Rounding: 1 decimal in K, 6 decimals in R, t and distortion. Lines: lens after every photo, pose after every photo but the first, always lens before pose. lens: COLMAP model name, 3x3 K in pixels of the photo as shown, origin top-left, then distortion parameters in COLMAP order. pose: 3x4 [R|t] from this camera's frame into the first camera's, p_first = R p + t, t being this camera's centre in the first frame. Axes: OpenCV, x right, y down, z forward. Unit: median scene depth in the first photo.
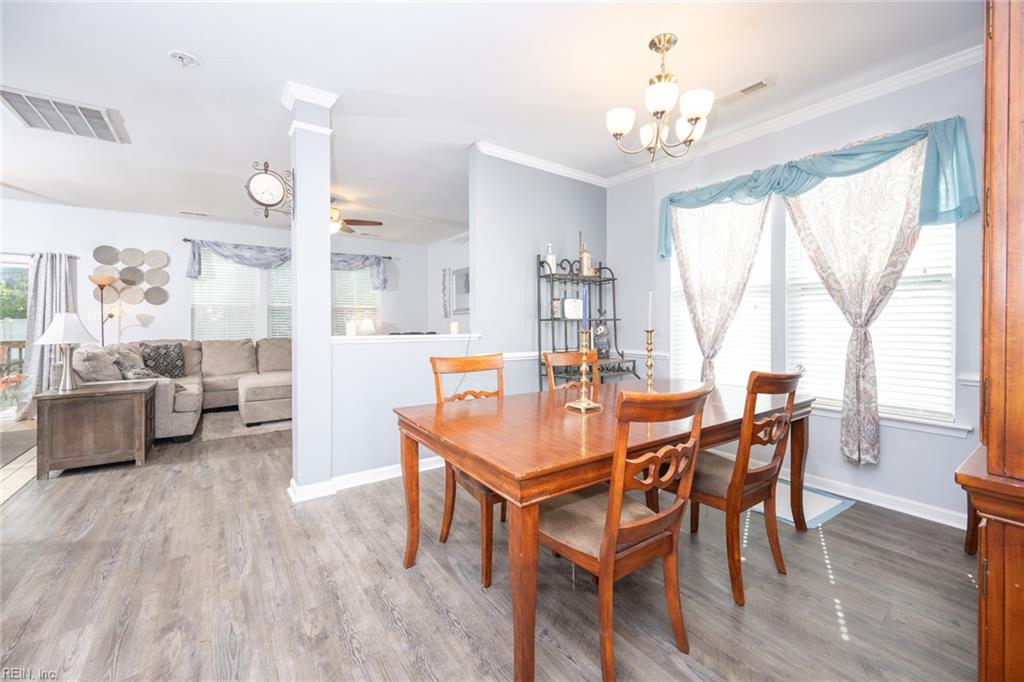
lens RADIAL K [[413.2, 0, 514.2], [0, 413.2, 333.6], [0, 0, 1]] dist [-0.002481, 0.000381]
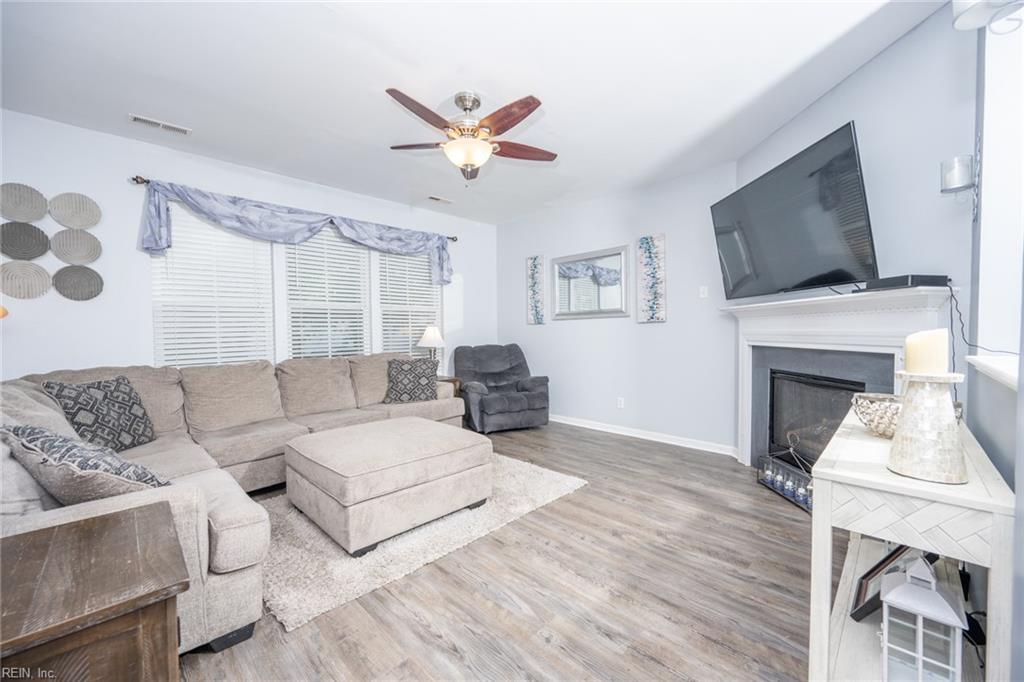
lens RADIAL K [[413.2, 0, 521.6], [0, 413.2, 335.7], [0, 0, 1]] dist [-0.002481, 0.000381]
pose [[0.979923, -0.011111, 0.199066, -0.413383], [0.015137, 0.999710, -0.018716, -0.009436], [-0.198800, 0.021354, 0.979807, 0.380356]]
